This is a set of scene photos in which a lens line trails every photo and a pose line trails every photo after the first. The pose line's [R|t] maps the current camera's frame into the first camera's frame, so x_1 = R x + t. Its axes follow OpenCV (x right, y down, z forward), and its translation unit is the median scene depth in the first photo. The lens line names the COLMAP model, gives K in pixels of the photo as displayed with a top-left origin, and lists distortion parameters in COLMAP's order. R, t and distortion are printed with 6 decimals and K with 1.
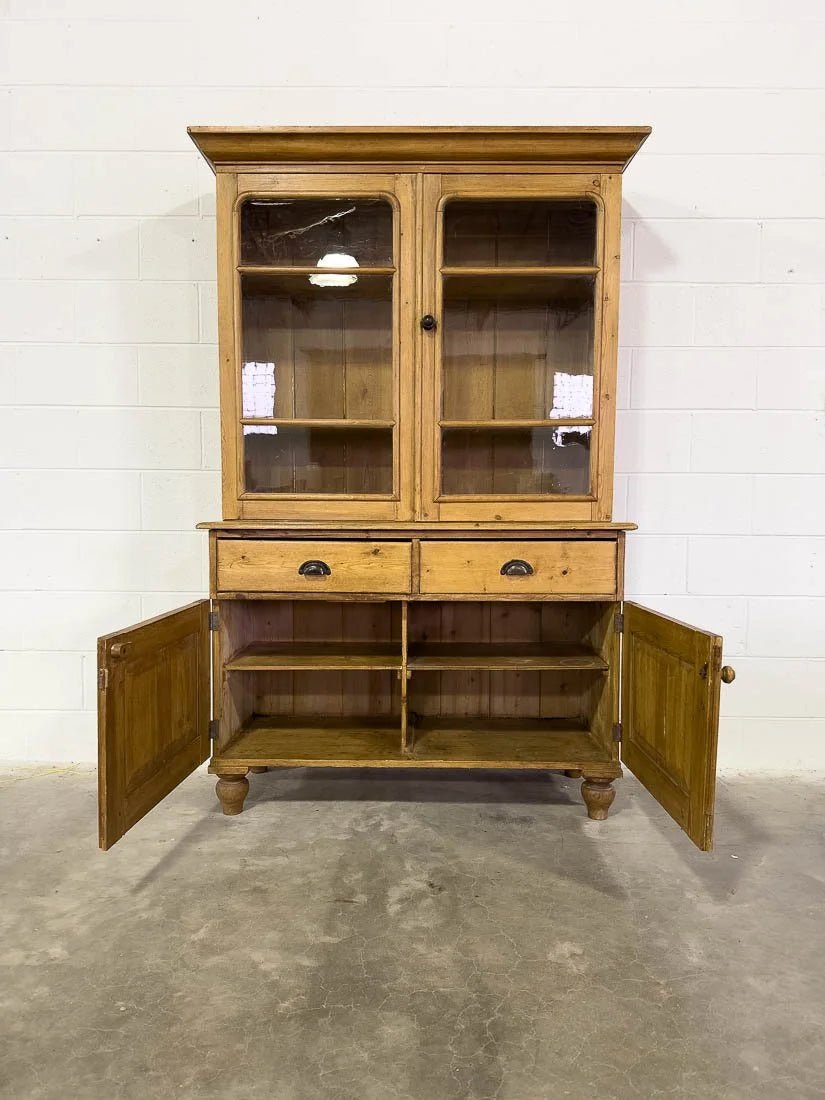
lens RADIAL K [[774.9, 0, 401.1], [0, 774.9, 561.9], [0, 0, 1]] dist [0.067730, -0.111300]
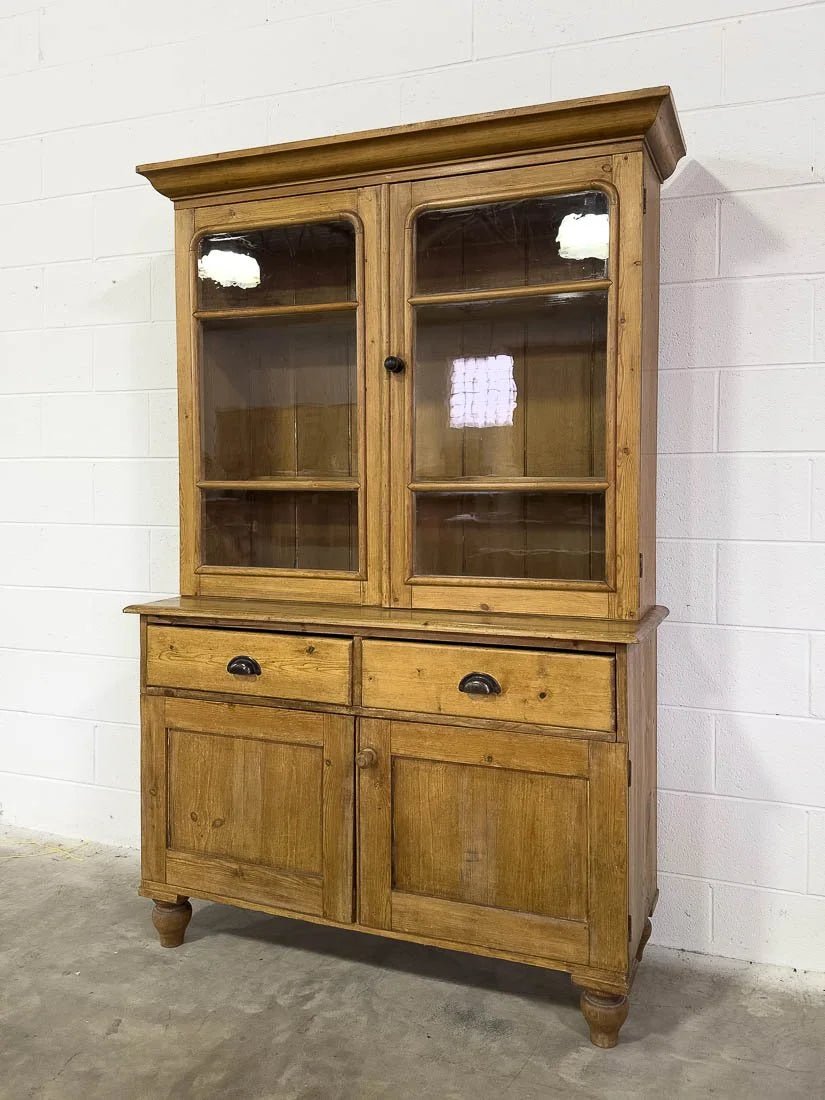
lens RADIAL K [[874.2, 0, 411.5], [0, 874.2, 511.2], [0, 0, 1]] dist [0.054329, -0.078915]
pose [[0.939797, 0.008393, -0.341631, 0.370337], [-0.025723, 0.998600, -0.046231, -0.116384], [0.340765, 0.052235, 0.938696, 0.169931]]
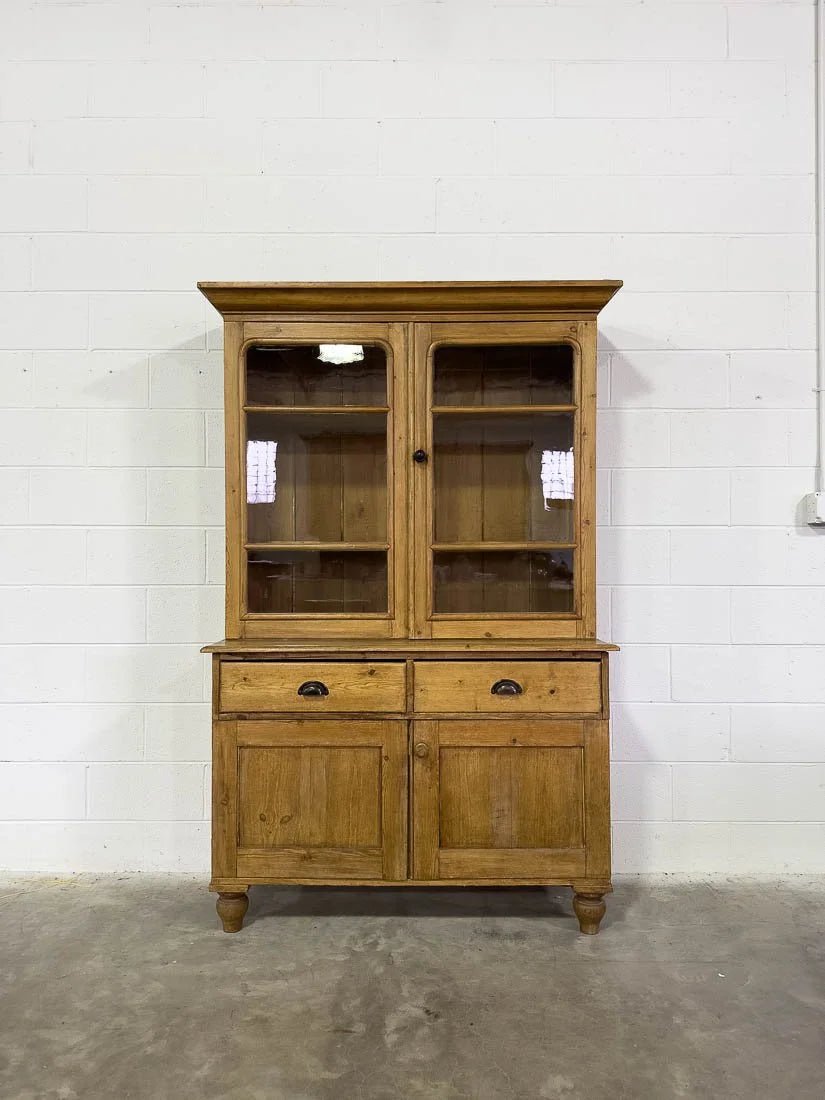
lens RADIAL K [[774.9, 0, 401.1], [0, 774.9, 561.9], [0, 0, 1]] dist [0.067730, -0.111300]
pose [[0.999956, -0.005880, 0.007264, 0.000067], [0.006432, 0.996899, -0.078425, -0.078618], [-0.006780, 0.078468, 0.996894, -0.057645]]
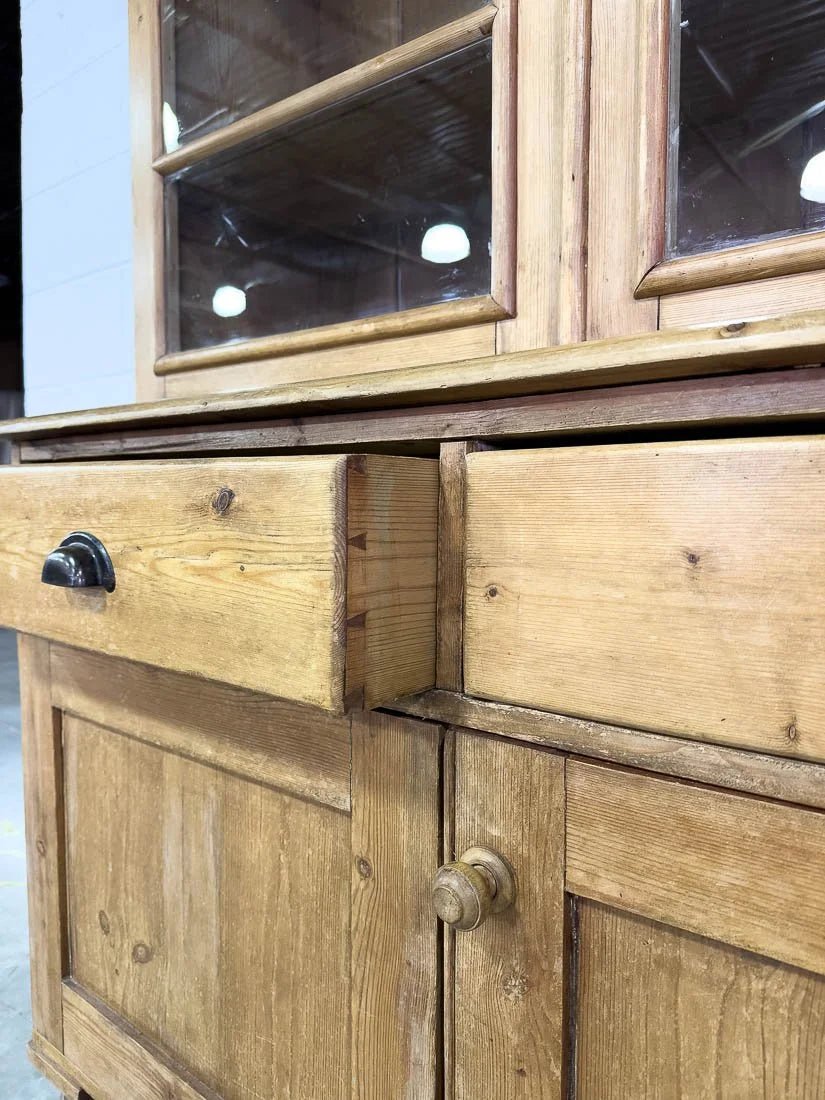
lens RADIAL K [[774.9, 0, 401.1], [0, 774.9, 561.9], [0, 0, 1]] dist [0.067730, -0.111300]
pose [[0.784036, 0.046646, -0.618961, 0.141995], [-0.042857, 0.998861, 0.020989, 0.000012], [0.619235, 0.010070, 0.785141, 0.810693]]
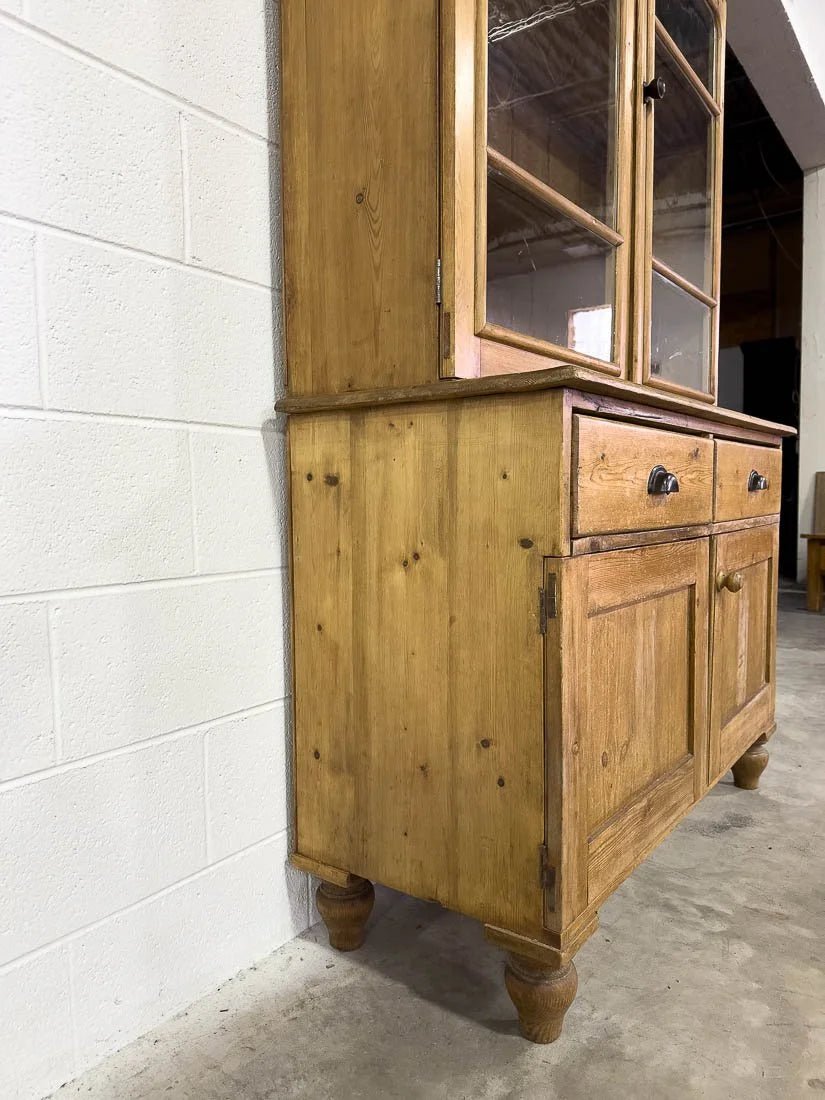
lens RADIAL K [[764.8, 0, 413.7], [0, 764.8, 562.8], [0, 0, 1]] dist [0.060413, -0.066736]
pose [[0.584742, -0.080434, 0.807222, -0.626096], [0.083907, 0.995732, 0.038436, 0.028248], [-0.806869, 0.045256, 0.588995, 0.818257]]
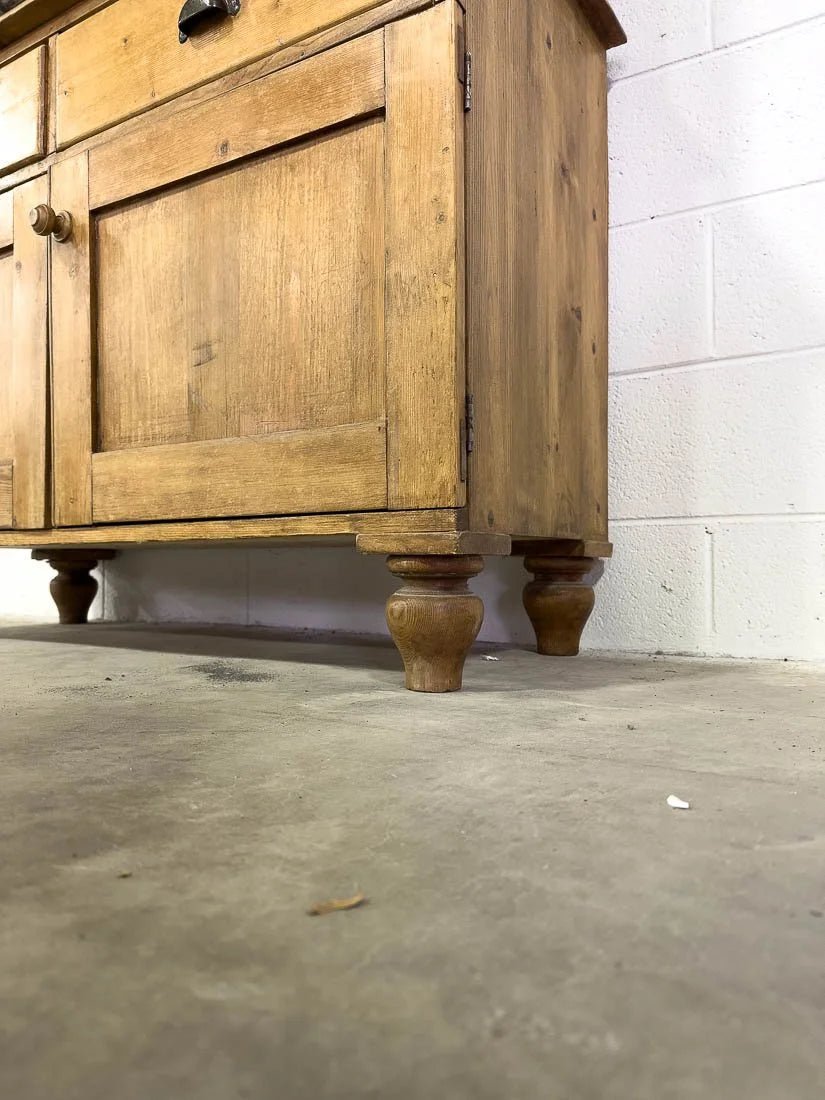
lens RADIAL K [[774.9, 0, 401.1], [0, 774.9, 561.9], [0, 0, 1]] dist [0.067730, -0.111300]
pose [[0.851931, -0.009499, -0.523568, 0.431318], [-0.034591, 0.996631, -0.074367, 0.307475], [0.522510, 0.081466, 0.848732, 0.727508]]
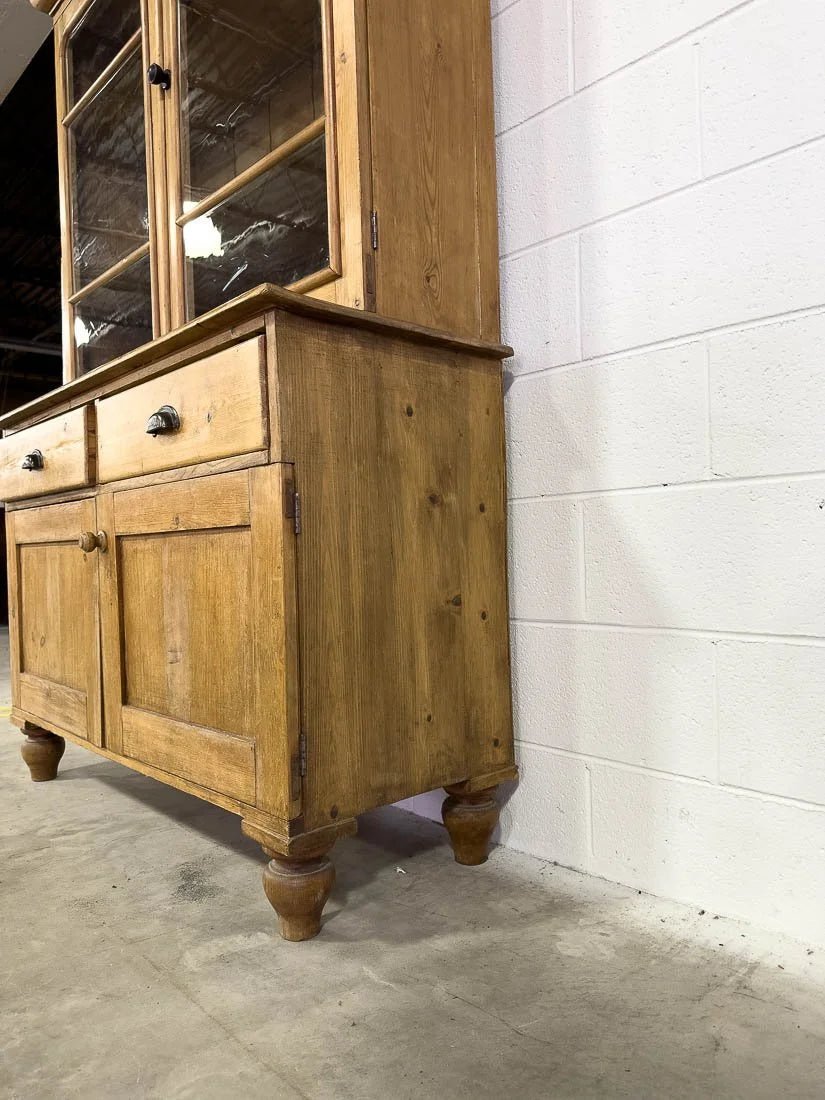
lens RADIAL K [[764.6, 0, 412.5], [0, 764.6, 550.0], [0, 0, 1]] dist [0.077292, -0.096691]
pose [[0.688150, -0.026342, -0.725090, 0.664636], [-0.027233, 0.997699, -0.062091, 0.128639], [0.725057, 0.062474, 0.685849, 0.742125]]
